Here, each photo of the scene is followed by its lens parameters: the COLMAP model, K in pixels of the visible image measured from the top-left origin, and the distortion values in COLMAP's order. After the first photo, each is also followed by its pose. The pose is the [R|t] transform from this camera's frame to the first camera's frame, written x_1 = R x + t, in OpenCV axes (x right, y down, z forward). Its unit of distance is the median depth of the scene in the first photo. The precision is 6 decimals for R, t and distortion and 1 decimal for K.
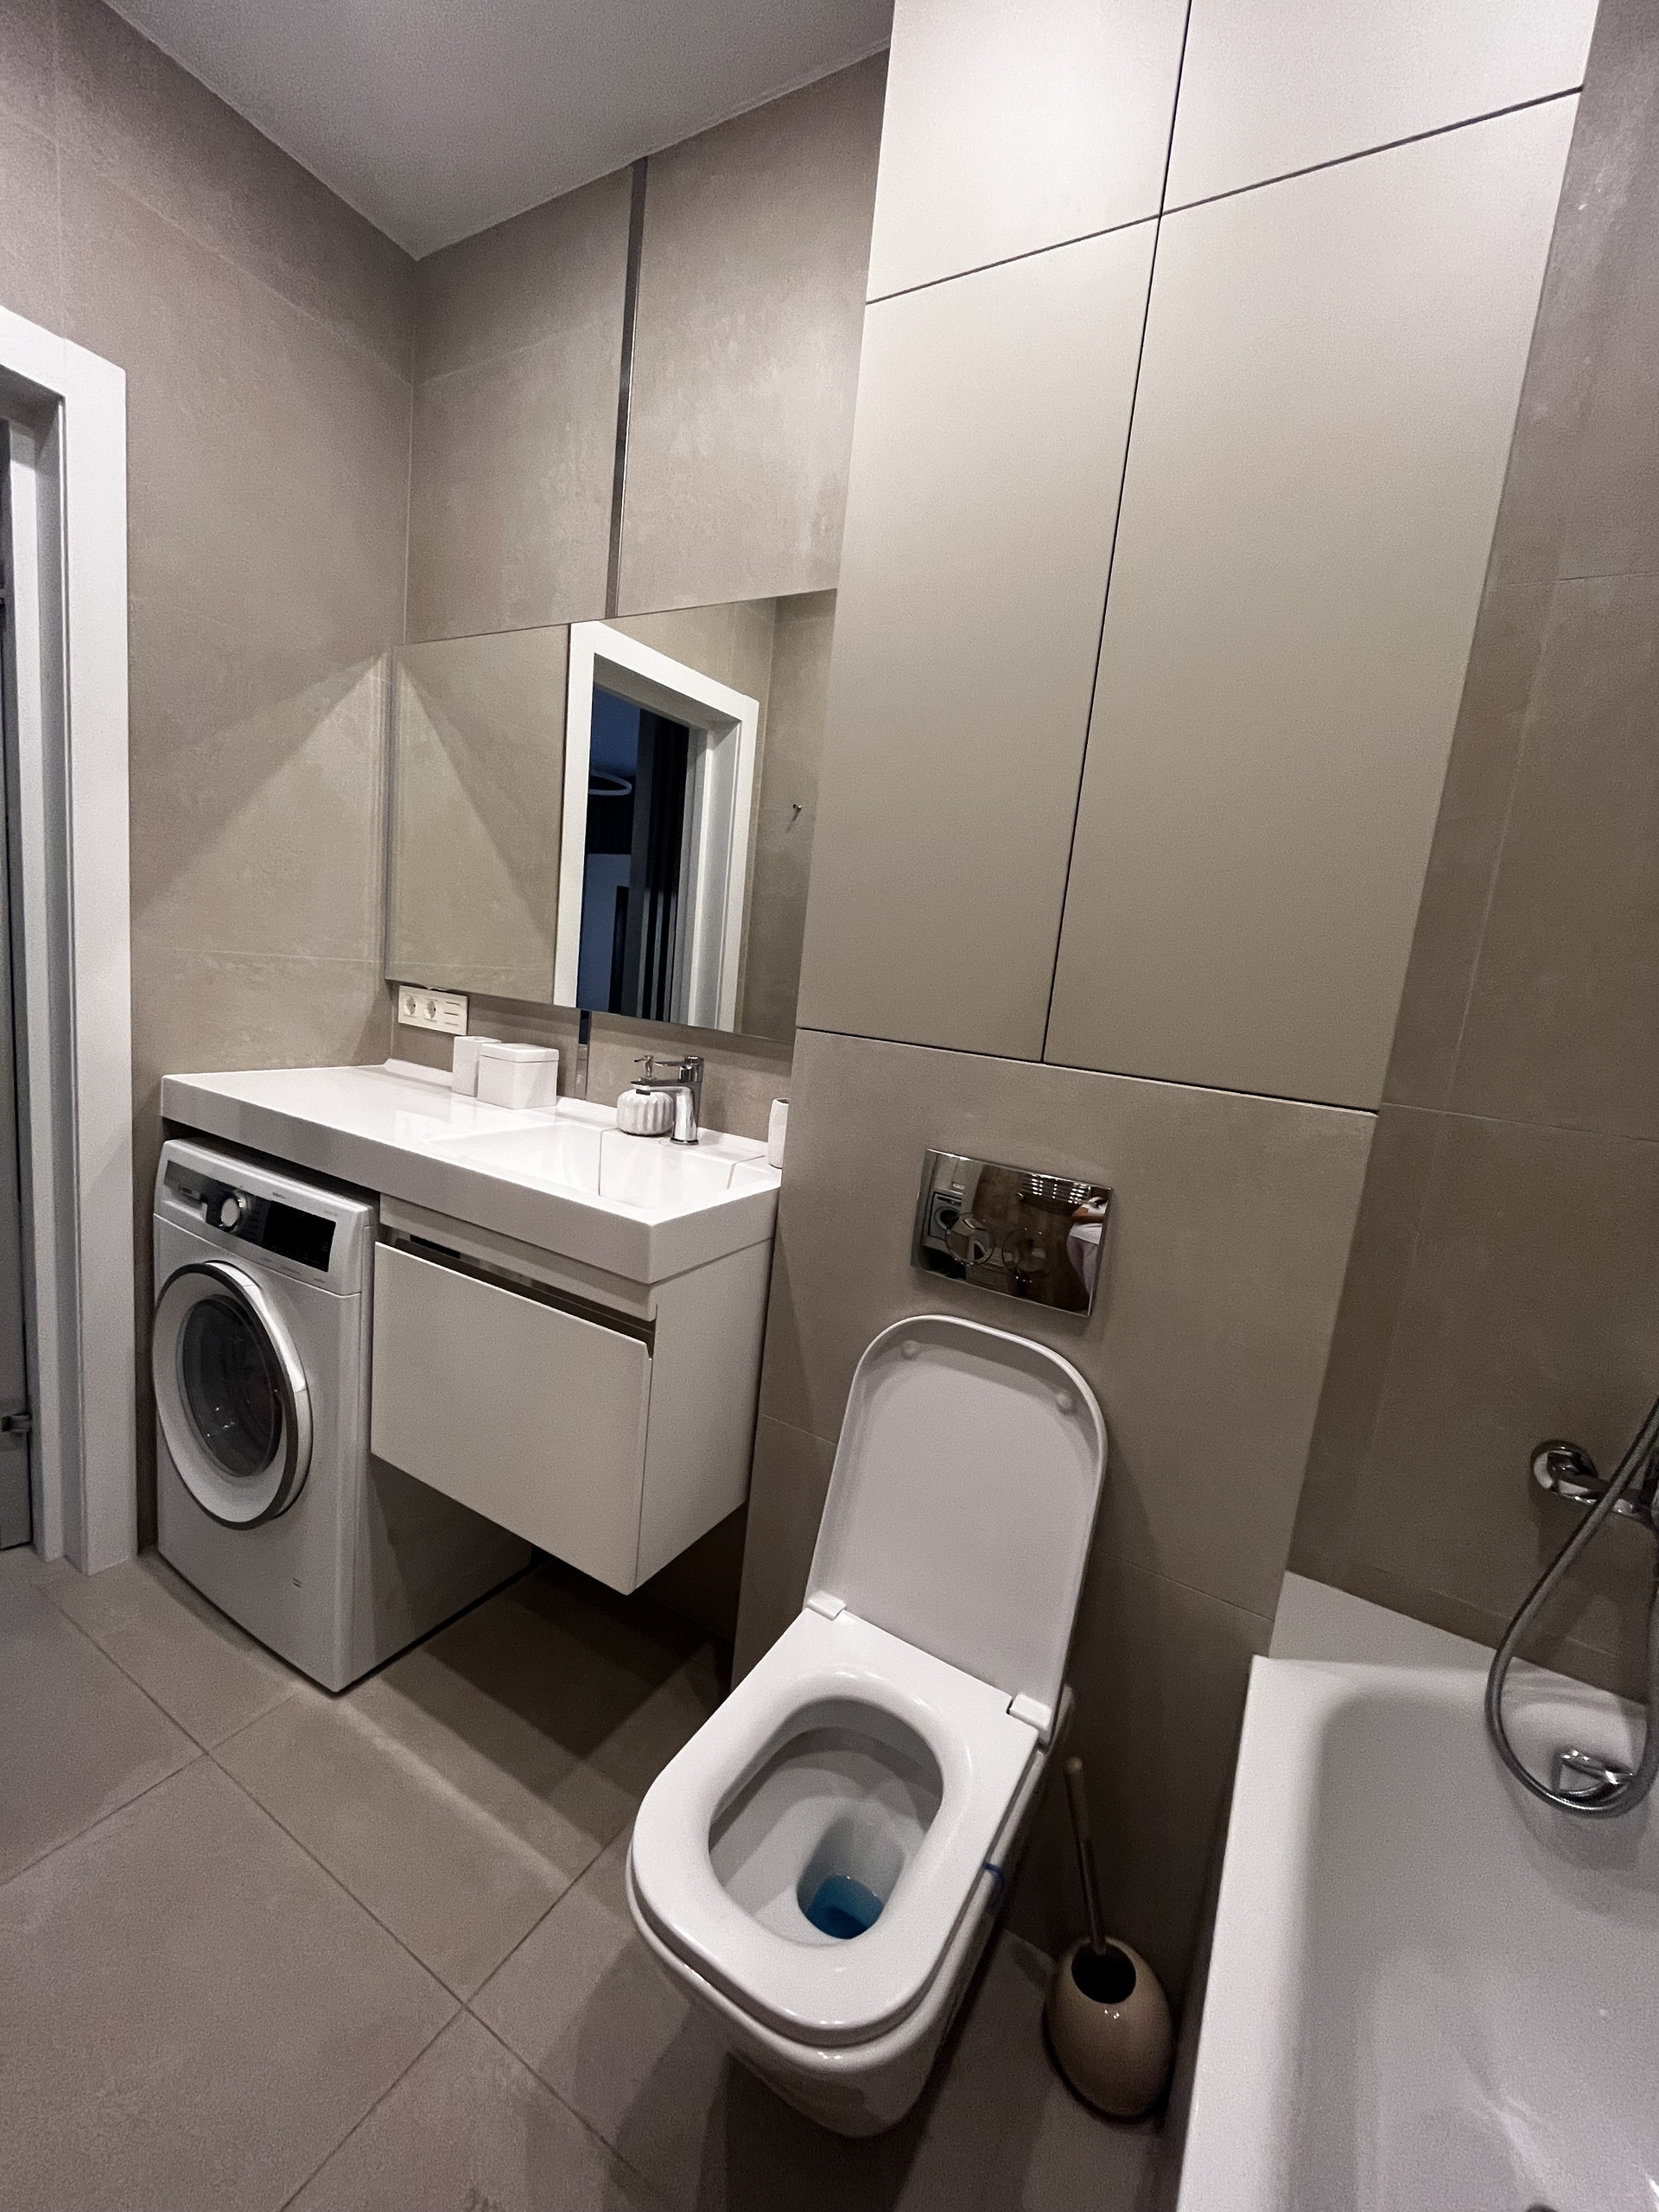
lens RADIAL K [[890.5, 0, 829.5], [0, 890.5, 1106.0], [0, 0, 1]] dist [-0.003306, 0.000320]
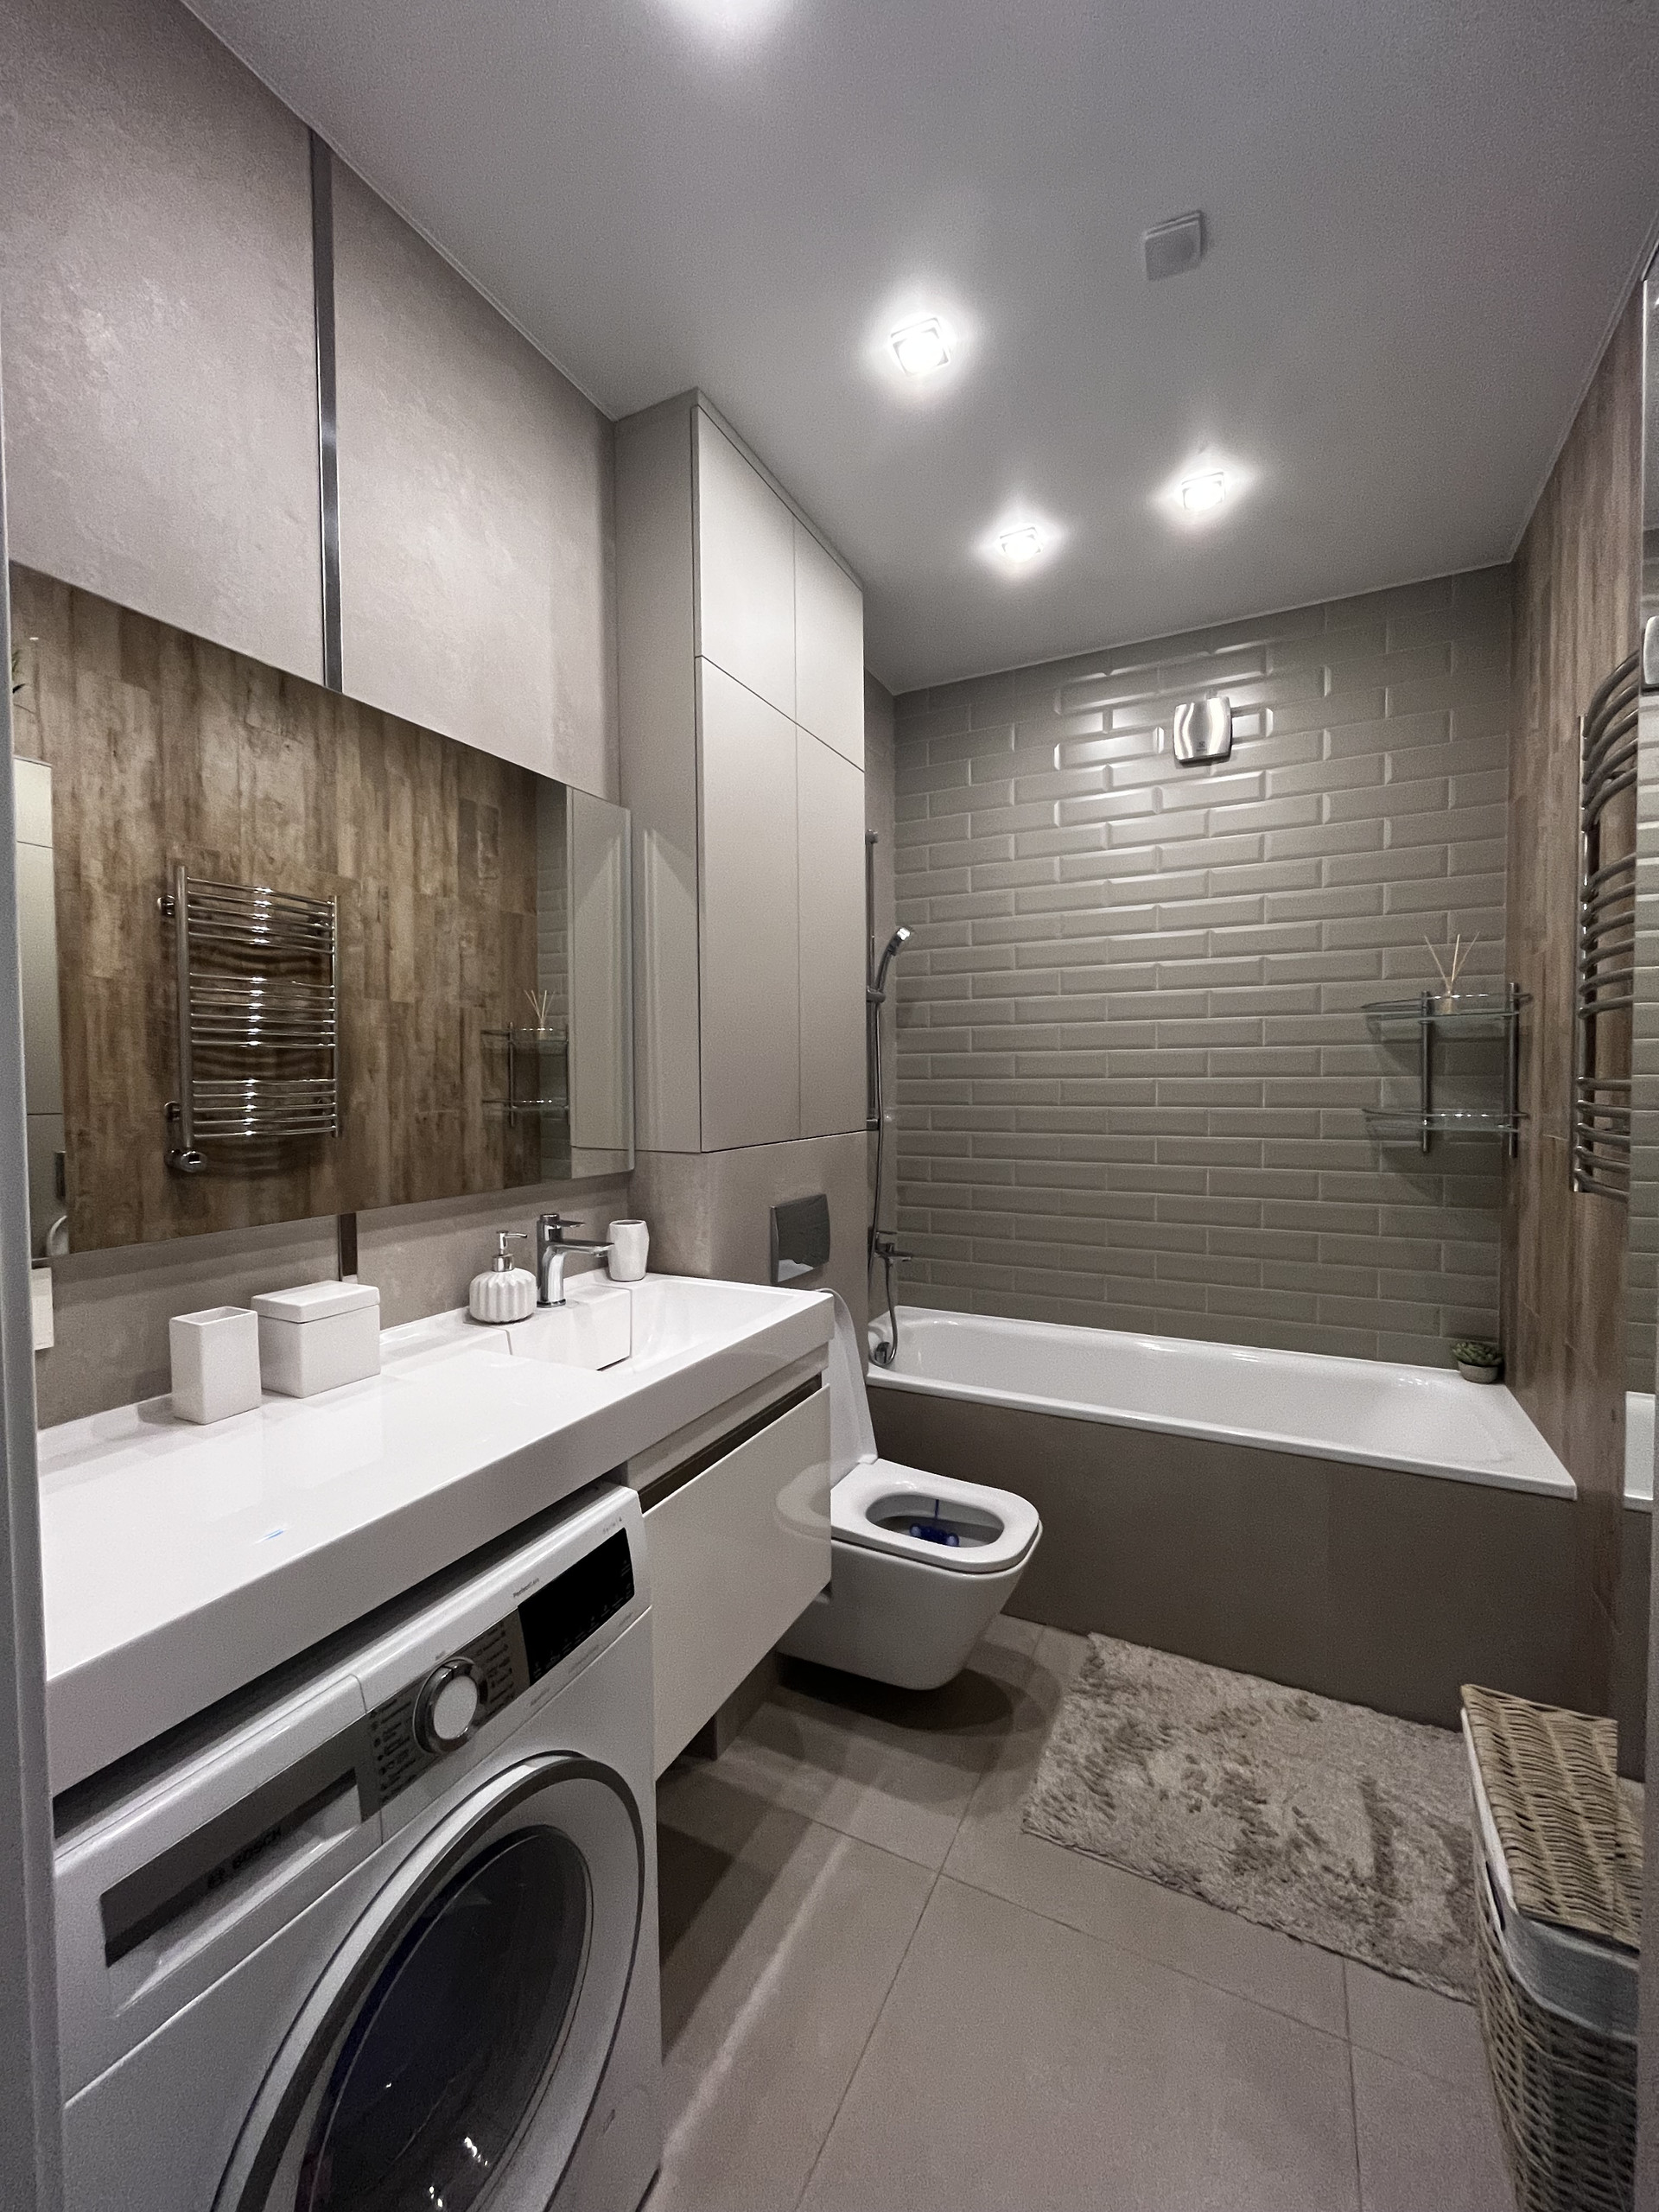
lens RADIAL K [[890.5, 0, 829.5], [0, 890.5, 1106.0], [0, 0, 1]] dist [-0.003306, 0.000320]
pose [[-0.057797, -0.134758, 0.989192, -1.344551], [0.156130, 0.977436, 0.142279, -0.315171], [-0.986044, 0.162666, -0.035453, 0.854557]]
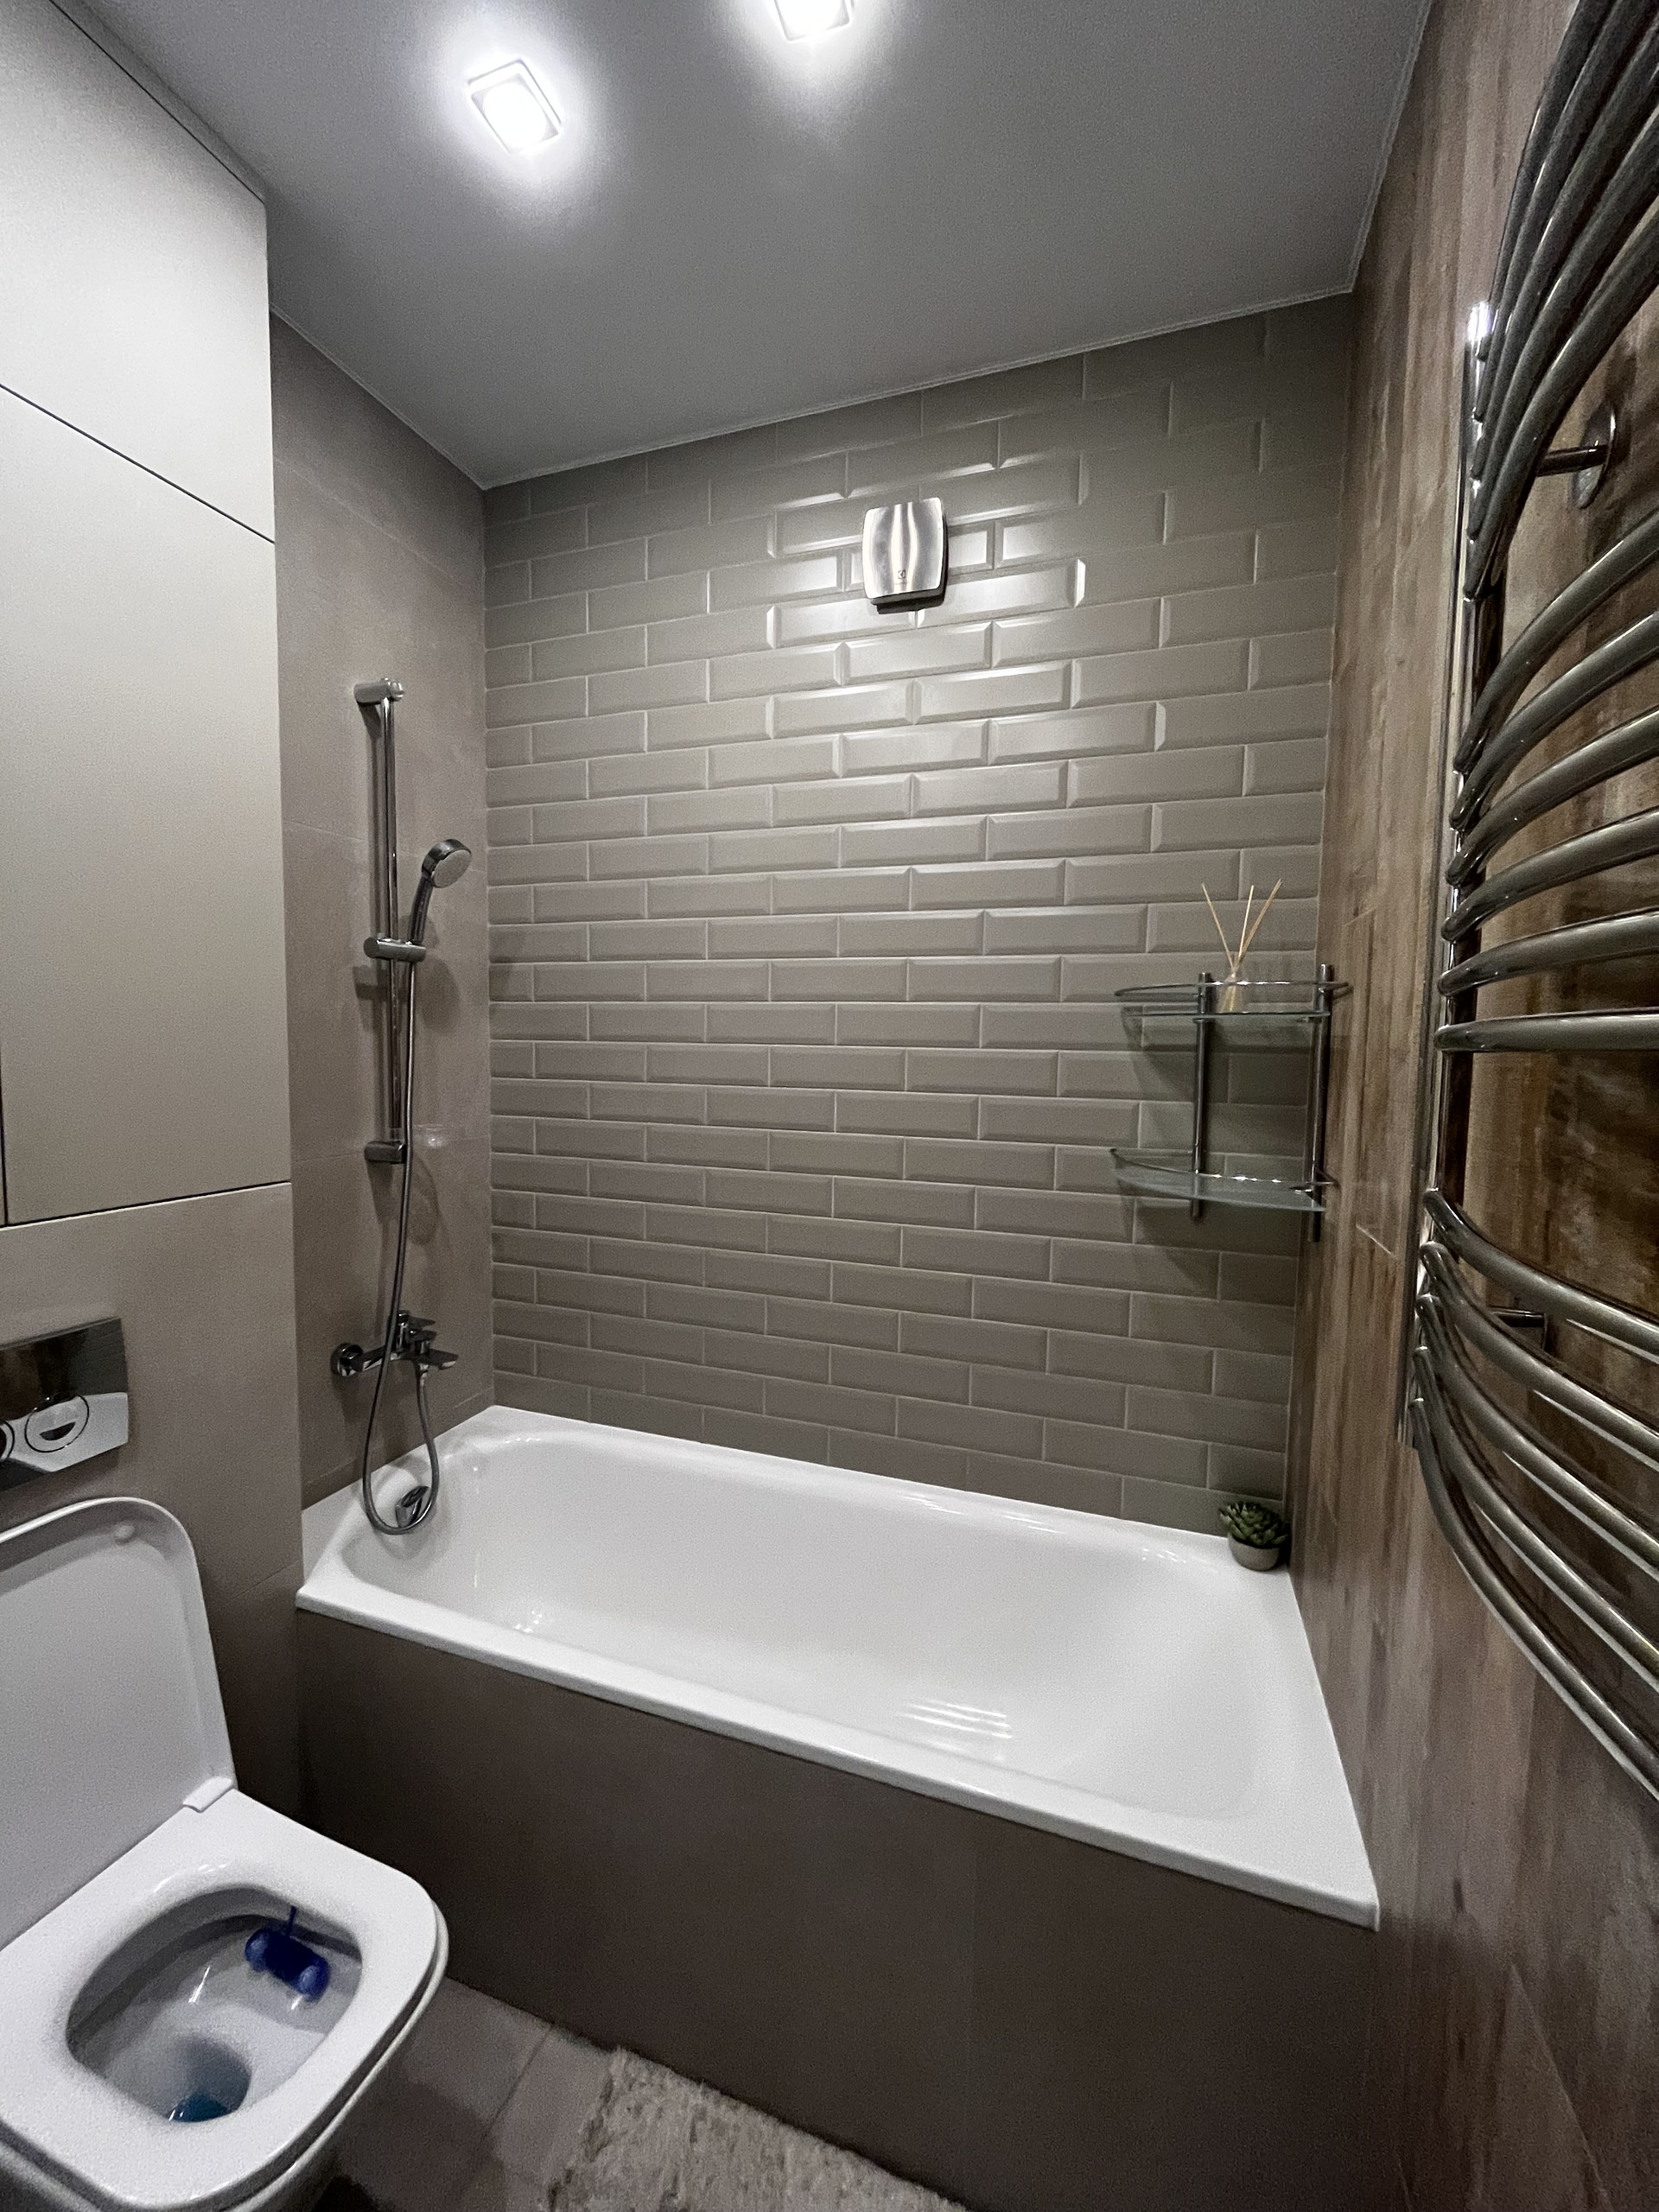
lens RADIAL K [[890.5, 0, 829.5], [0, 890.5, 1106.0], [0, 0, 1]] dist [-0.003306, 0.000320]
pose [[-0.183711, -0.178132, 0.966705, -0.671140], [0.115623, 0.972700, 0.201210, -0.219525], [-0.976157, 0.148737, -0.158100, 0.252256]]
